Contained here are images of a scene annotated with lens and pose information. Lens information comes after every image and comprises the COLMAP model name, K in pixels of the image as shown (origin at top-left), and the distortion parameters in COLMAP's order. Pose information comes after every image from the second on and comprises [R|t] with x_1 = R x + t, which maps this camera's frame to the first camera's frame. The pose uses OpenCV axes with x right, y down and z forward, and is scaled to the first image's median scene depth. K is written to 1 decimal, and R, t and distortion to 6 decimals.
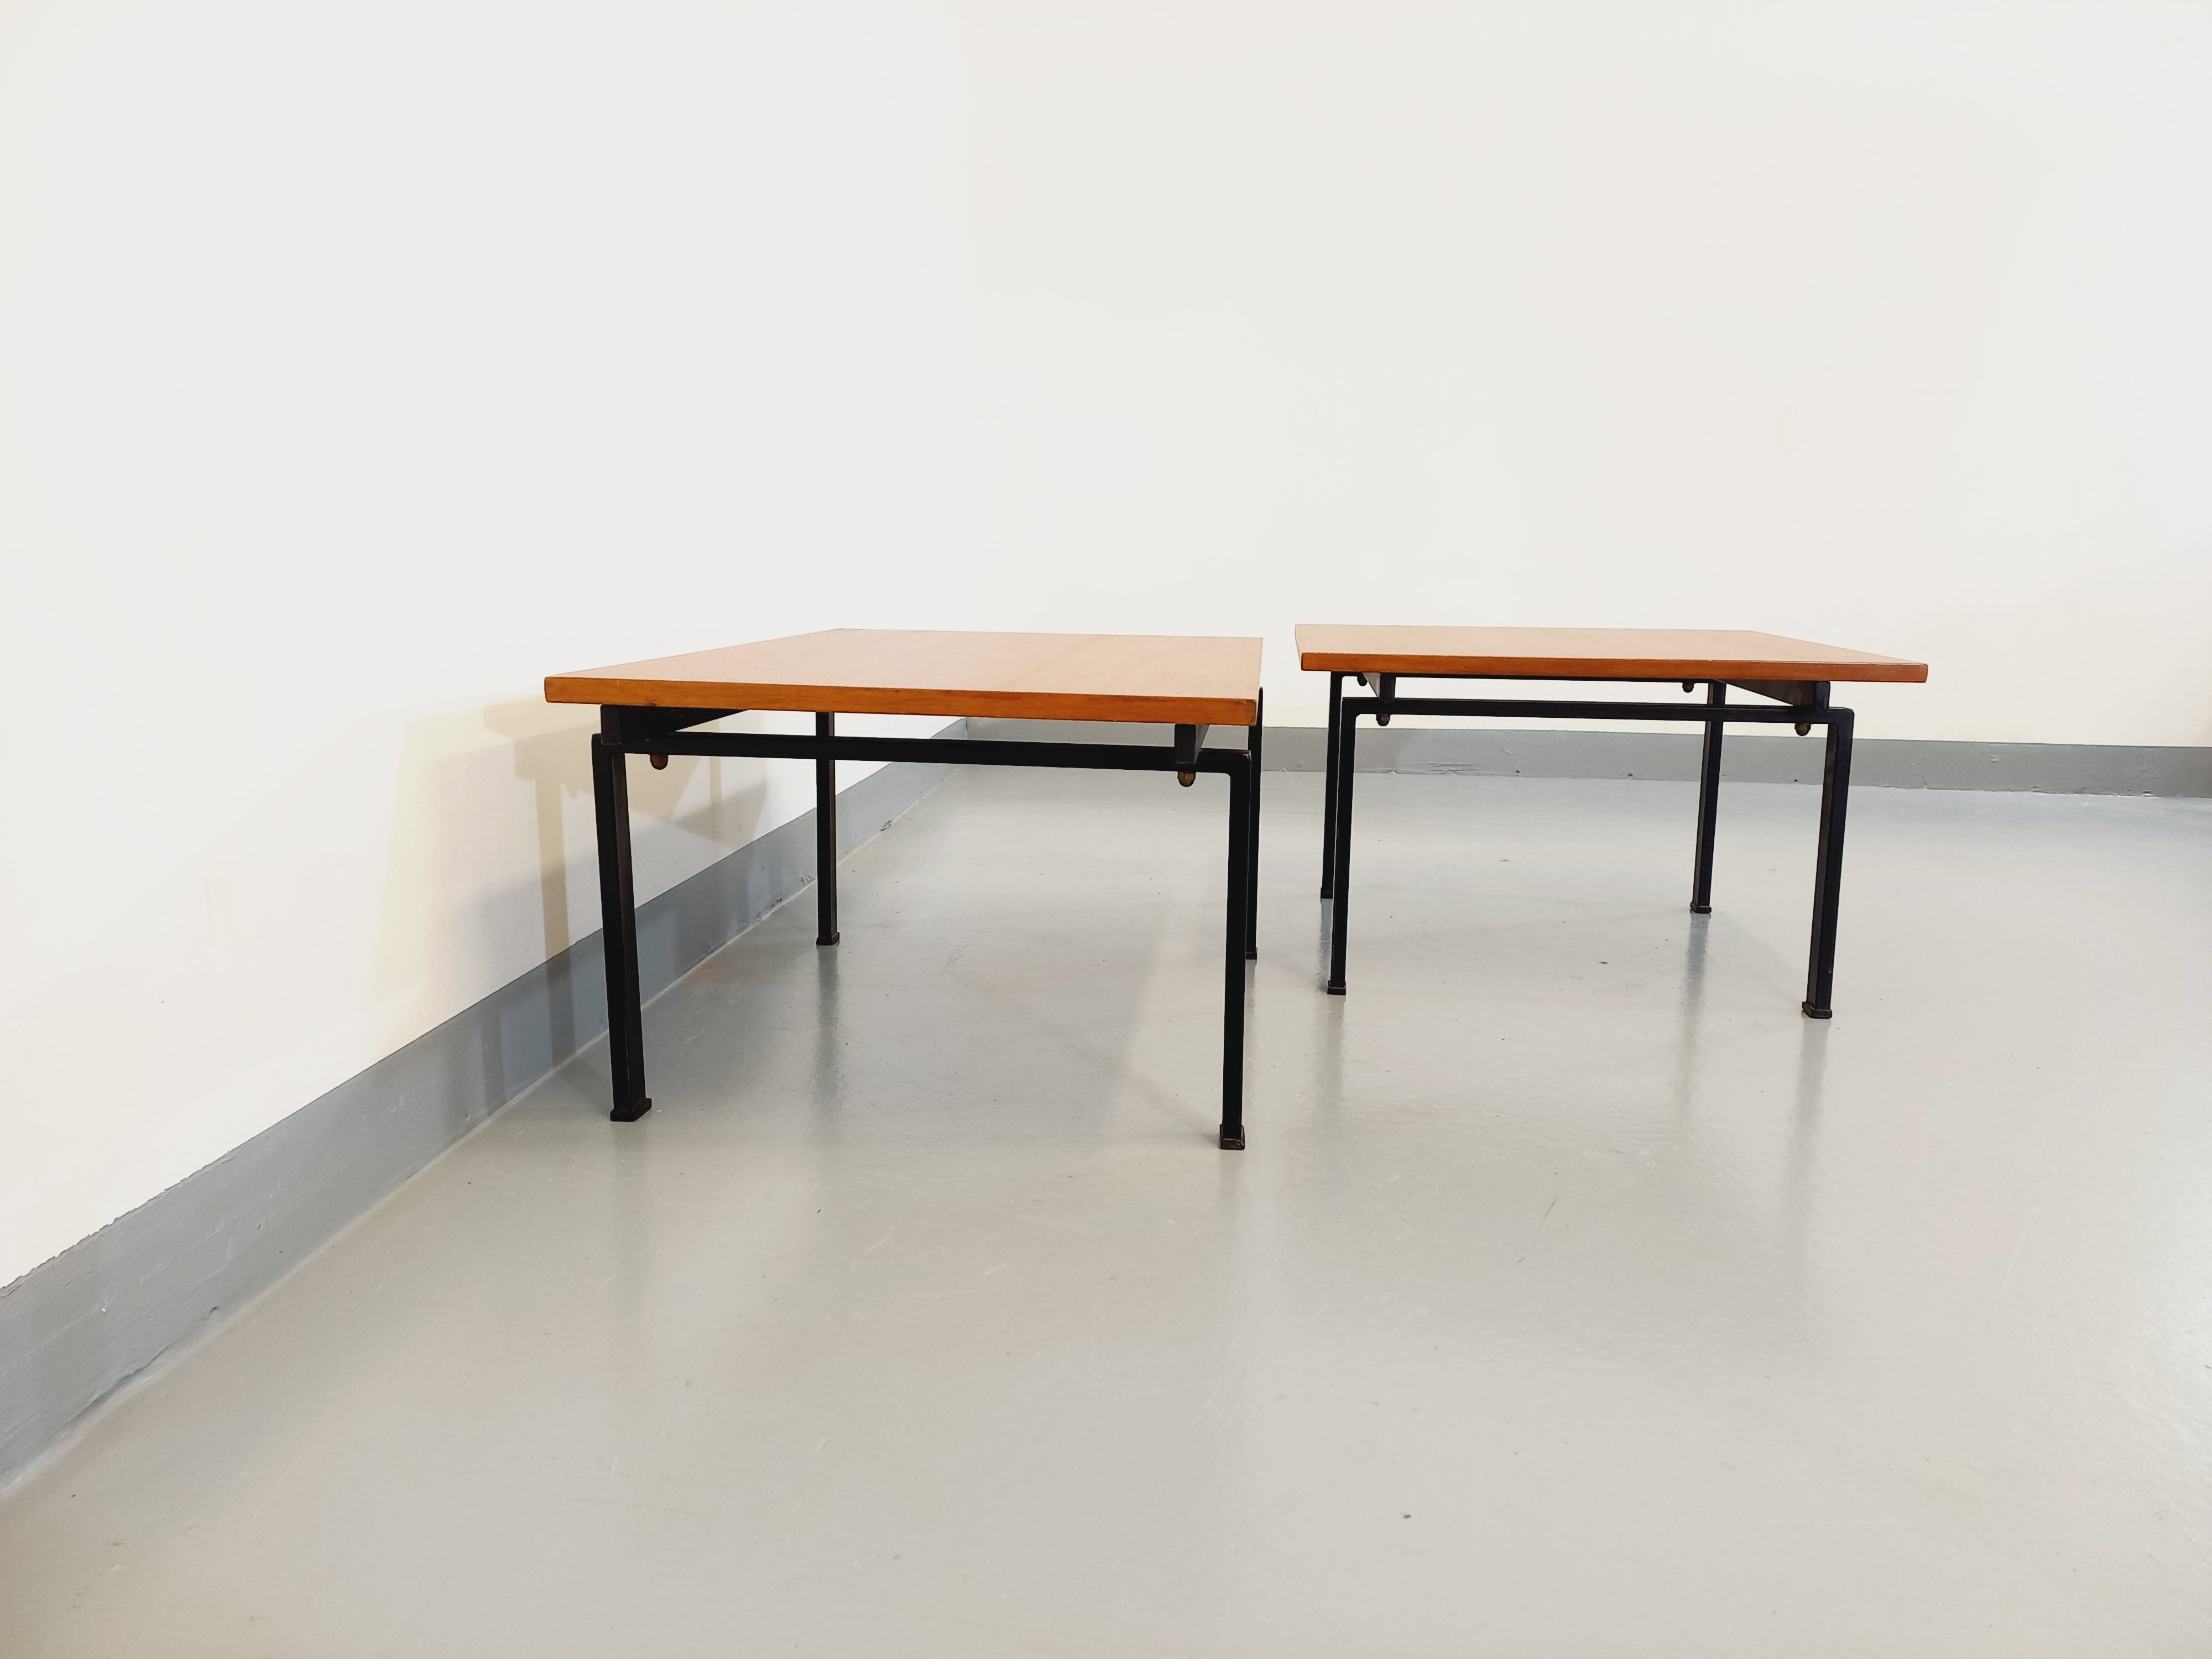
lens RADIAL K [[1605.2, 0, 1119.5], [0, 1605.2, 807.1], [0, 0, 1]] dist [0.097351, -0.102905]
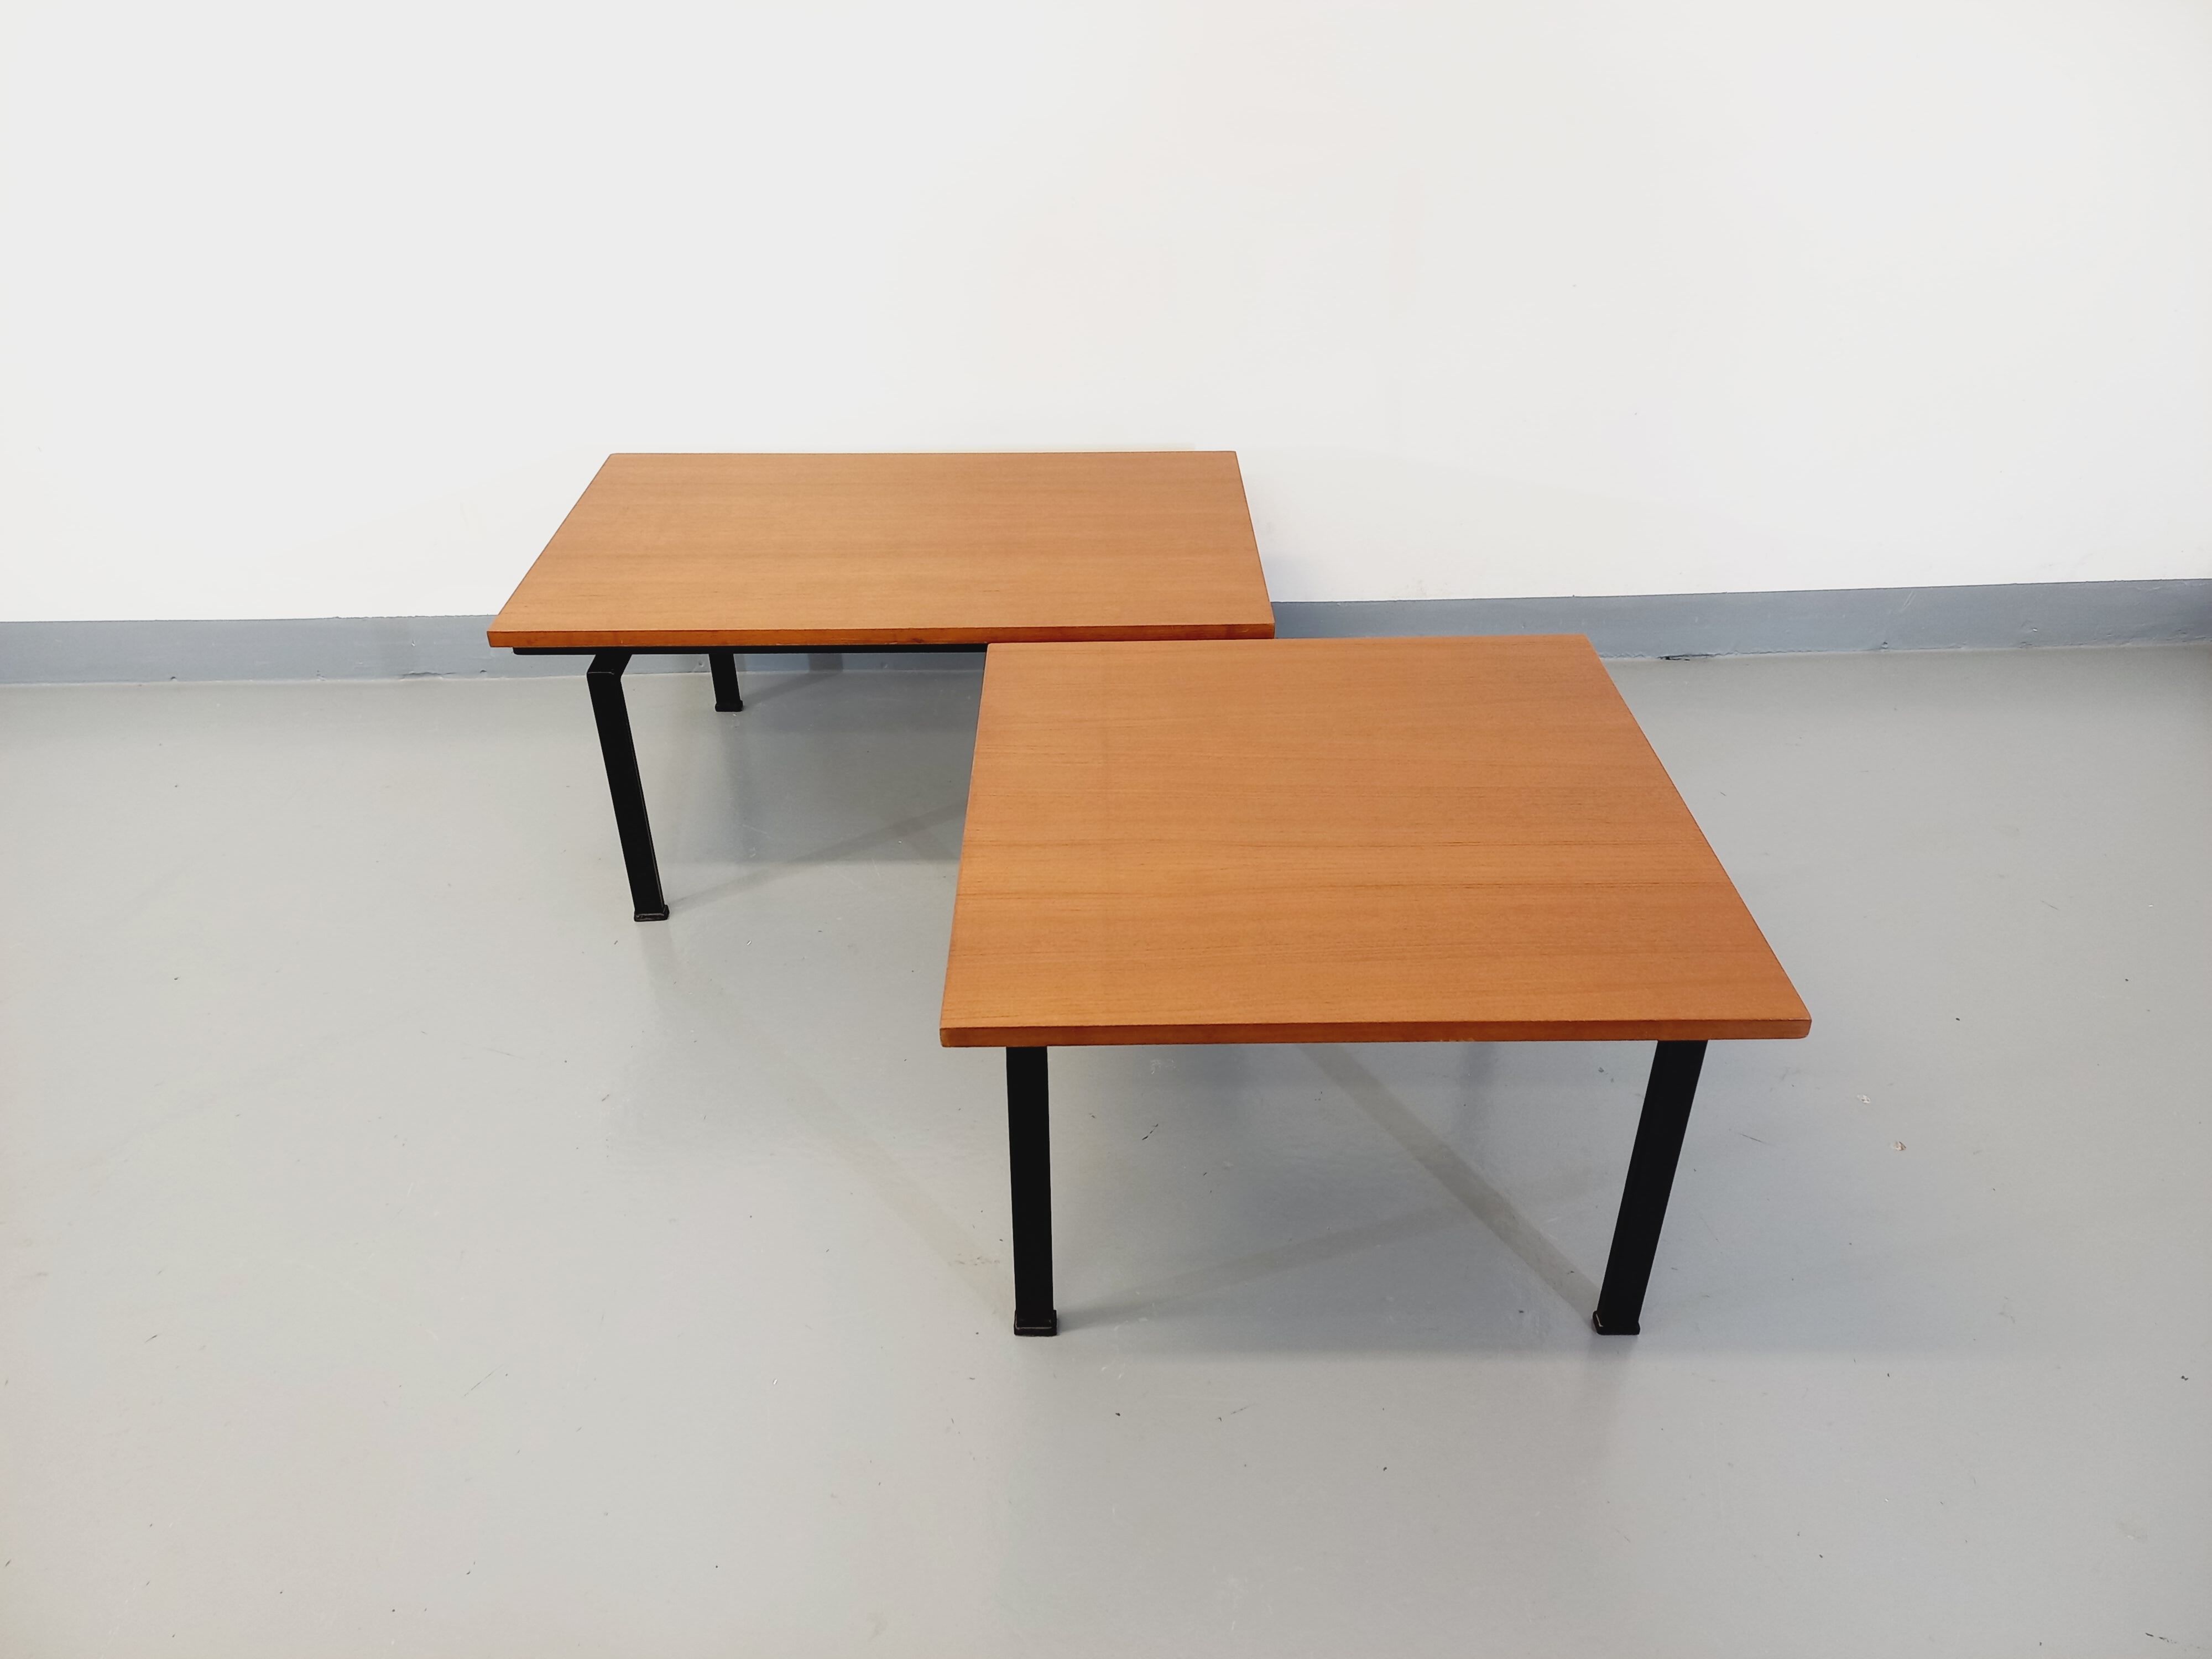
lens RADIAL K [[1622.9, 0, 1105.4], [0, 1622.9, 778.1], [0, 0, 1]] dist [0.096307, -0.101217]
pose [[0.101902, 0.498260, -0.861018, 1.191061], [-0.149464, 0.863367, 0.481931, -0.601941], [0.983502, 0.079581, 0.162451, 1.059859]]
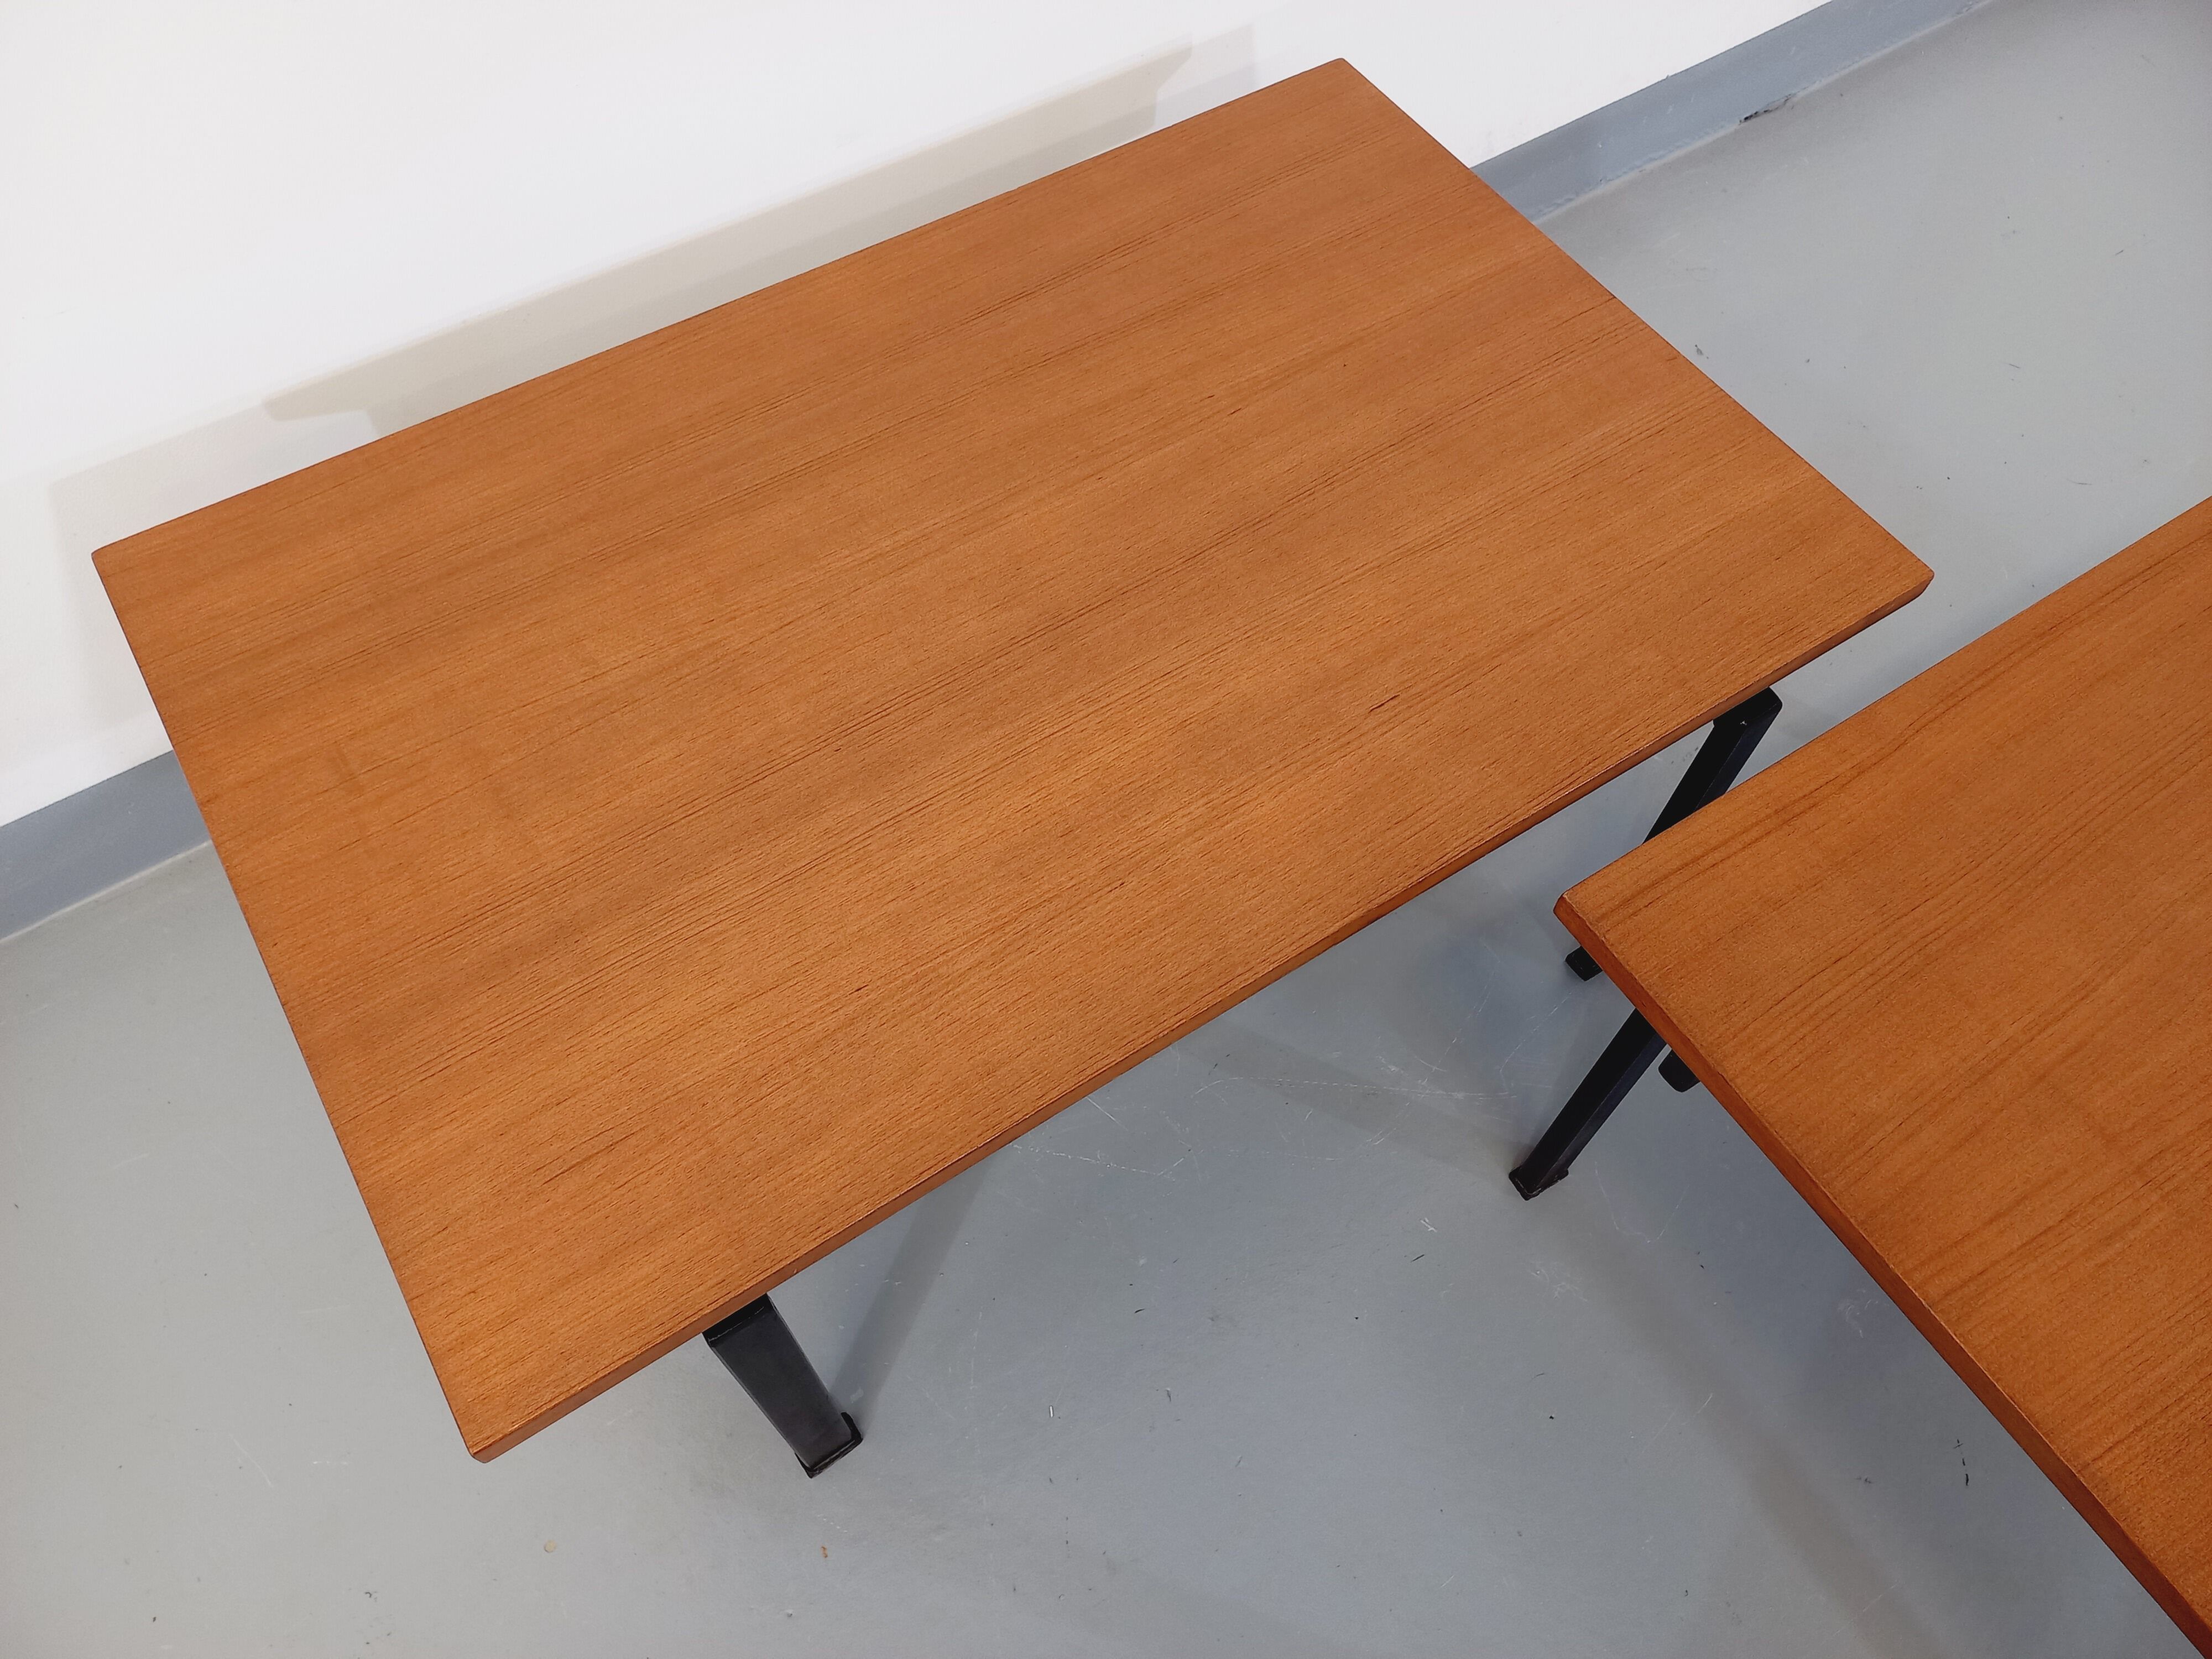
lens RADIAL K [[1622.9, 0, 1105.4], [0, 1622.9, 778.1], [0, 0, 1]] dist [0.096307, -0.101217]
pose [[0.617705, 0.665772, -0.418554, 0.238469], [-0.135293, 0.614266, 0.777414, -0.534448], [0.774685, -0.423585, 0.469510, 0.805215]]
